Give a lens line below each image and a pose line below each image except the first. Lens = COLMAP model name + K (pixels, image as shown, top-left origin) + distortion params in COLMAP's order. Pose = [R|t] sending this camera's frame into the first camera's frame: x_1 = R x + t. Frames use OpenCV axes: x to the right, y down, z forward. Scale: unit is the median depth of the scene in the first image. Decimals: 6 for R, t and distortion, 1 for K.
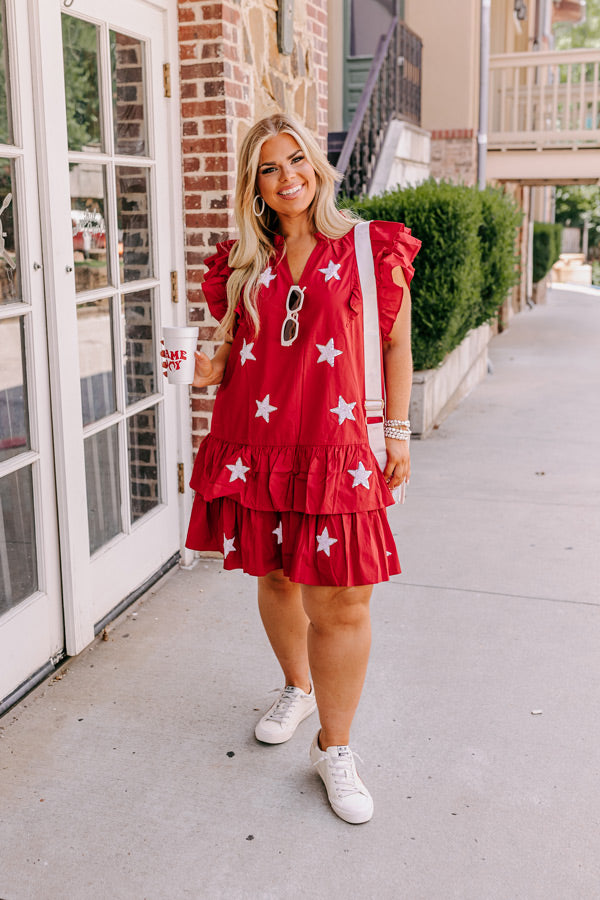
lens RADIAL K [[1019.5, 0, 245.9], [0, 1019.5, 399.9], [0, 0, 1]] dist [0.011259, -0.009852]
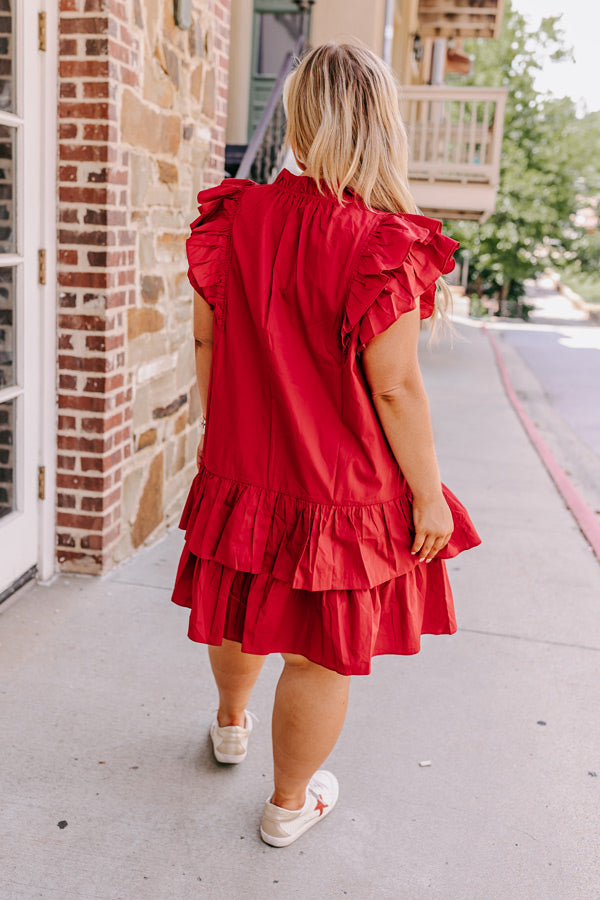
lens RADIAL K [[919.8, 0, 281.0], [0, 919.8, 404.9], [0, 0, 1]] dist [0.006783, -0.004796]
pose [[0.989669, 0.043782, 0.136521, 0.028736], [-0.042593, 0.999025, -0.011617, 0.008626], [-0.136896, 0.005682, 0.990569, 0.164517]]
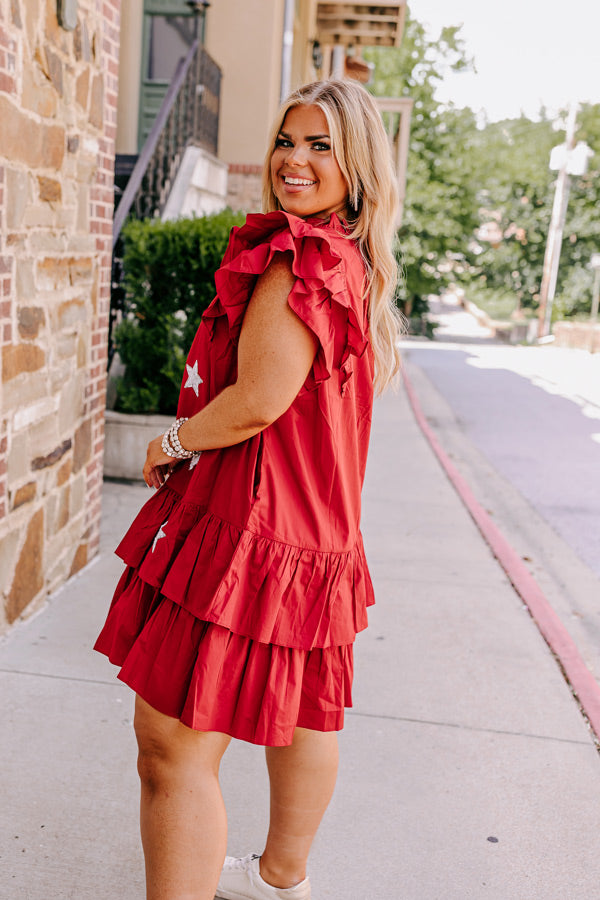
lens RADIAL K [[967.5, 0, 239.4], [0, 967.5, 371.1], [0, 0, 1]] dist [0.006464, -0.009303]
pose [[0.977835, 0.047225, 0.203981, 0.029173], [-0.034349, 0.997214, -0.066210, -0.017461], [-0.206540, 0.057736, 0.976733, 0.228847]]
